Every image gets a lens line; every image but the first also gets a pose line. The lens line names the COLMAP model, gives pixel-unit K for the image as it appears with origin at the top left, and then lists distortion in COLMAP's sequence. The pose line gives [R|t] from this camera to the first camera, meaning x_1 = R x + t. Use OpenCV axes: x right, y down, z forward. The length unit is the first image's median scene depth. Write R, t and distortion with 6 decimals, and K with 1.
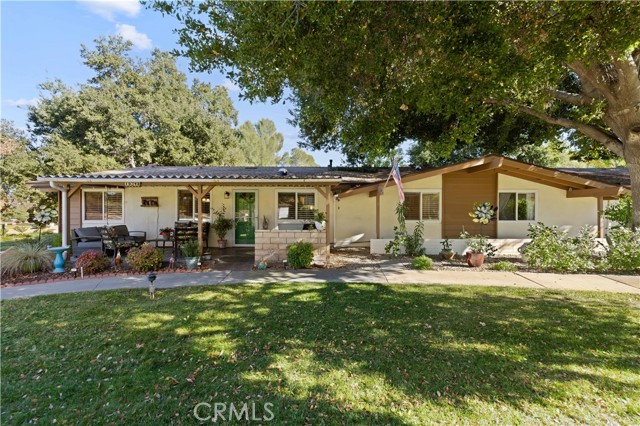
lens RADIAL K [[275.1, 0, 319.9], [0, 275.1, 212.2], [0, 0, 1]] dist [0.013907, 0.000613]
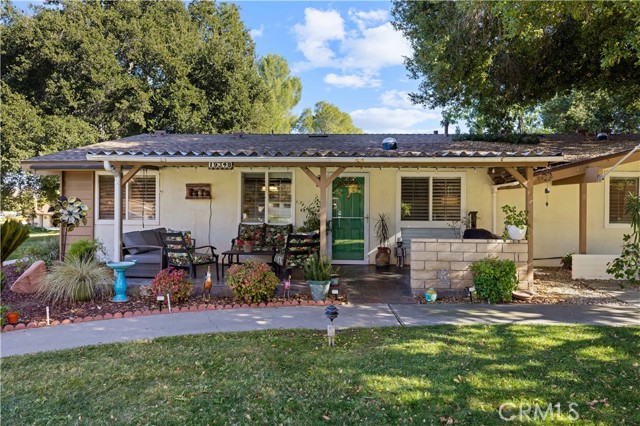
lens RADIAL K [[442.9, 0, 320.2], [0, 442.9, 213.0], [0, 0, 1]] dist [0.017949, -0.011722]
pose [[0.998744, 0.007275, -0.049571, -0.158679], [-0.006350, 0.999803, 0.018793, -0.004564], [0.049698, -0.018455, 0.998594, -0.002582]]
